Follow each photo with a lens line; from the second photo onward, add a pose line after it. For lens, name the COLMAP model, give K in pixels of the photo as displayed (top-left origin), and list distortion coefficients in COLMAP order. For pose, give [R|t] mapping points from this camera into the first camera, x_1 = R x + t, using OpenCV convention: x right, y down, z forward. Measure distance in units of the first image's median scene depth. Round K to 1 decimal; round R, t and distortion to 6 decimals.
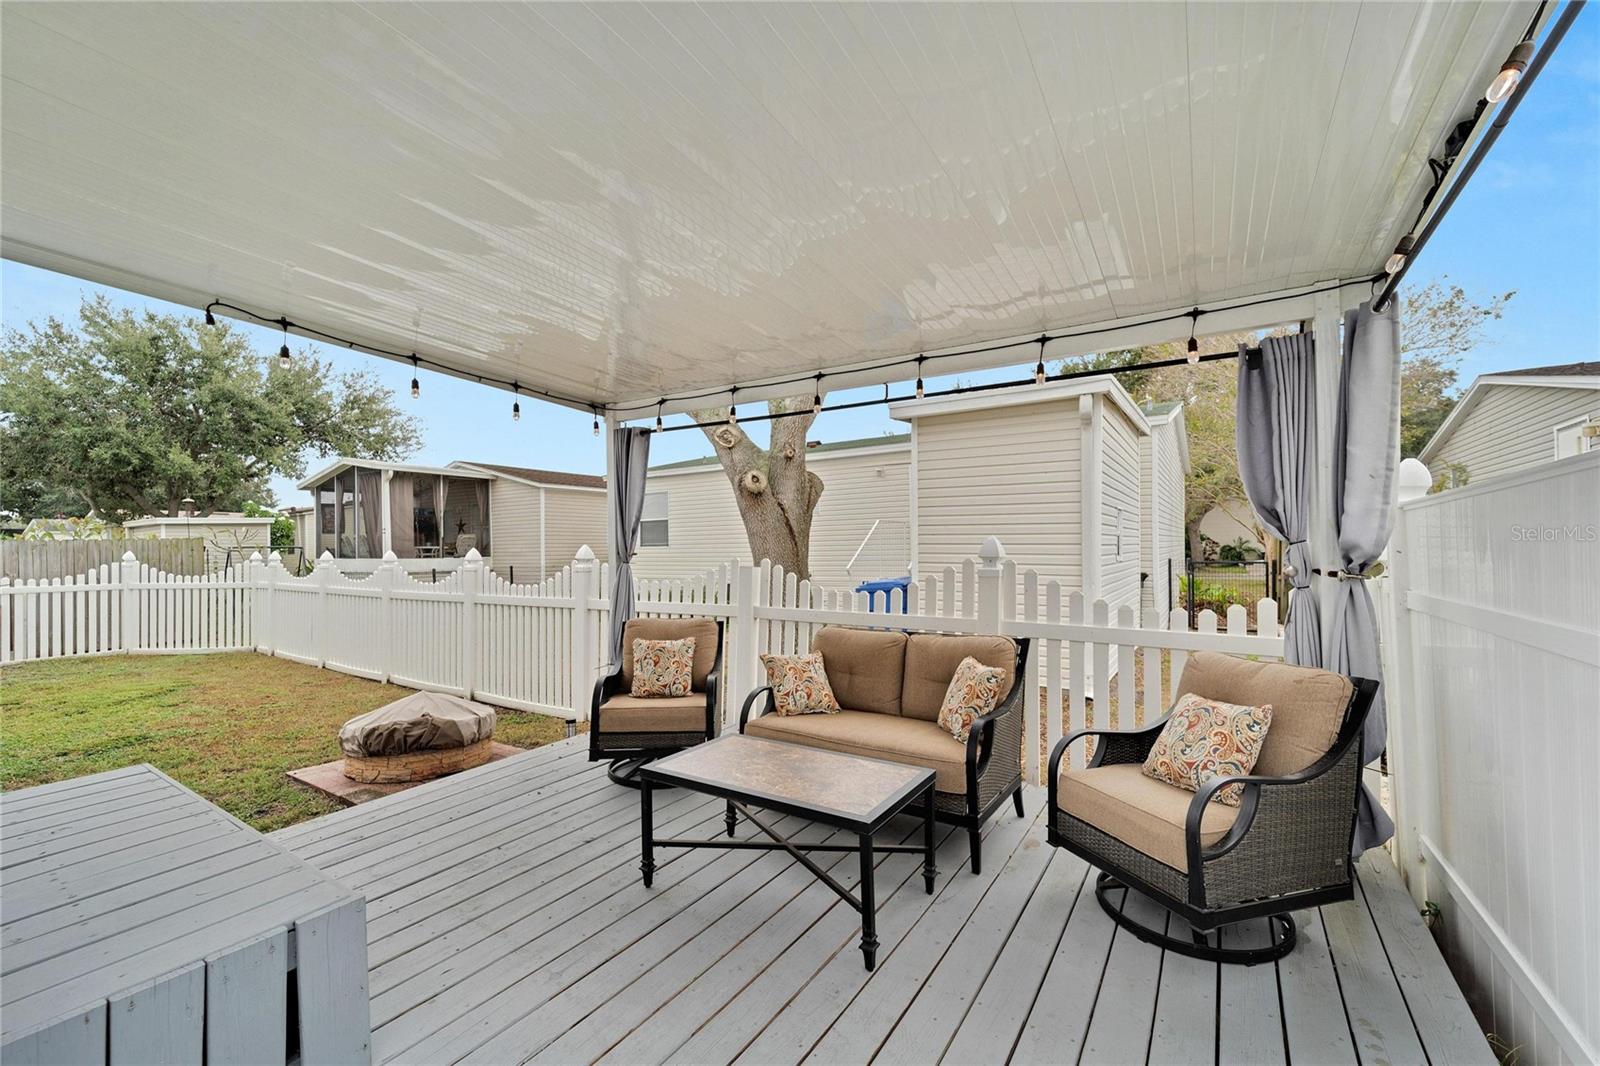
lens RADIAL K [[658.1, 0, 801.2], [0, 658.1, 540.9], [0, 0, 1]] dist [0.002565, -0.000487]
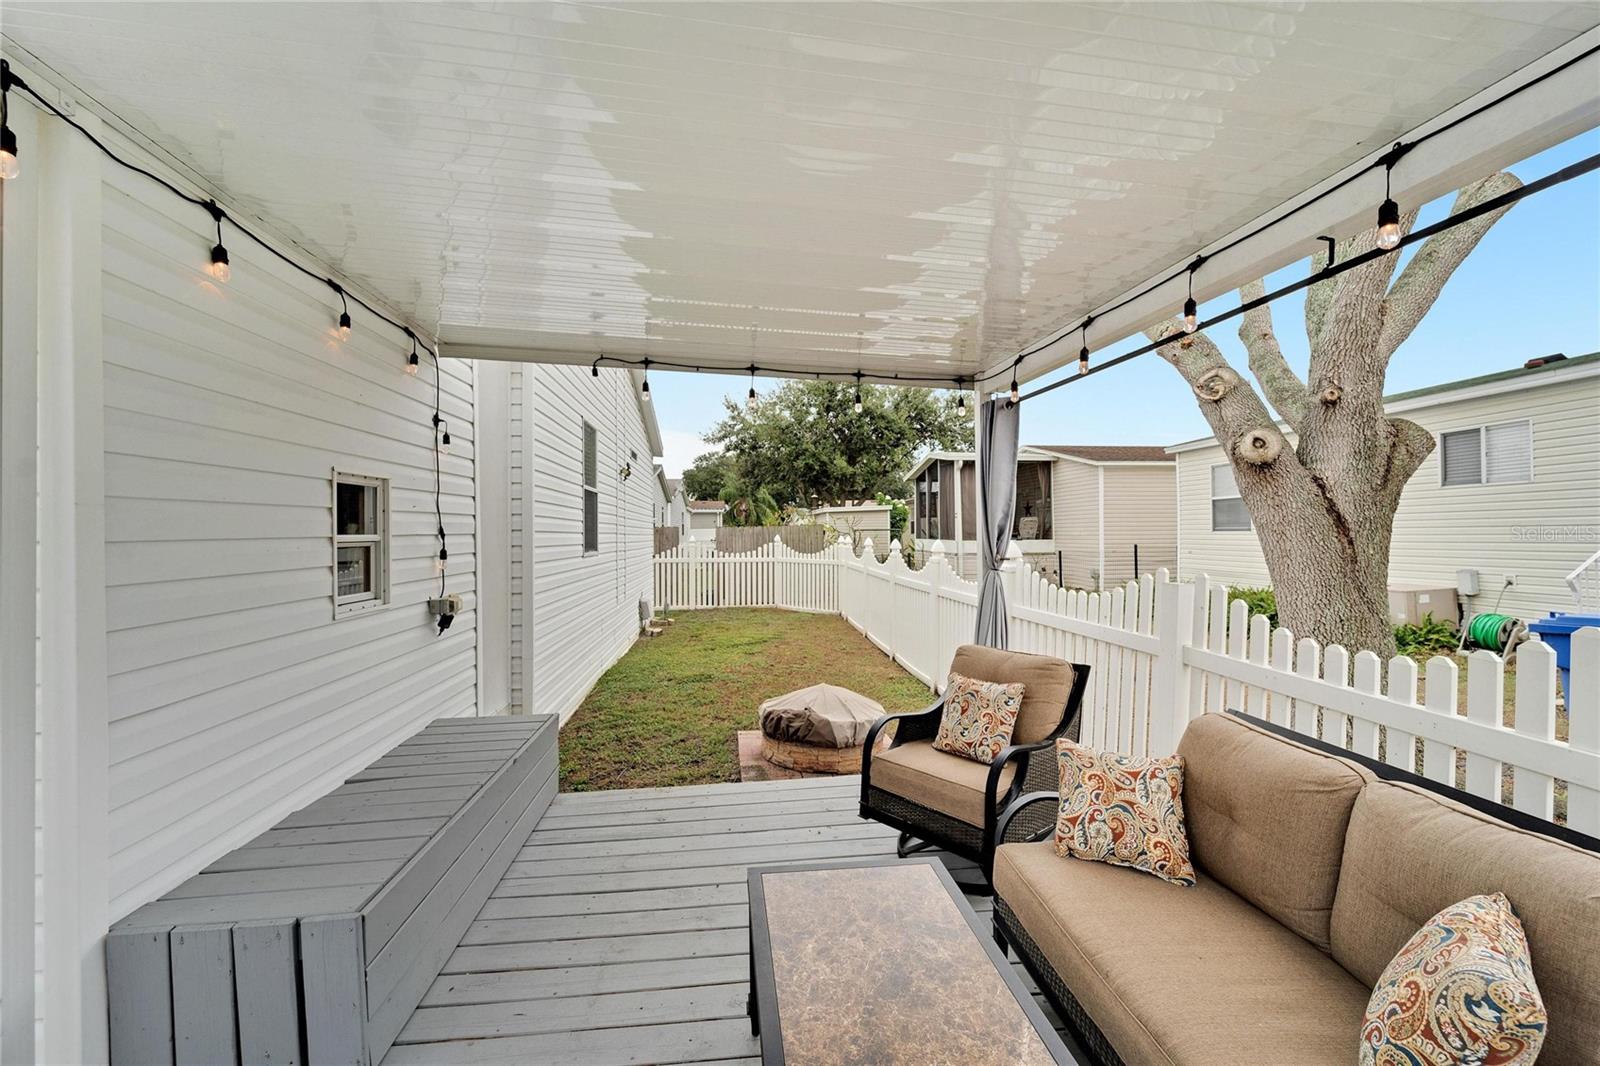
lens RADIAL K [[658.1, 0, 795.0], [0, 658.1, 522.9], [0, 0, 1]] dist [0.002565, -0.000487]
pose [[0.627283, -0.003898, -0.778781, 0.194886], [0.009906, 0.999947, 0.002974, -0.027165], [0.778728, -0.009580, 0.627288, 0.296704]]
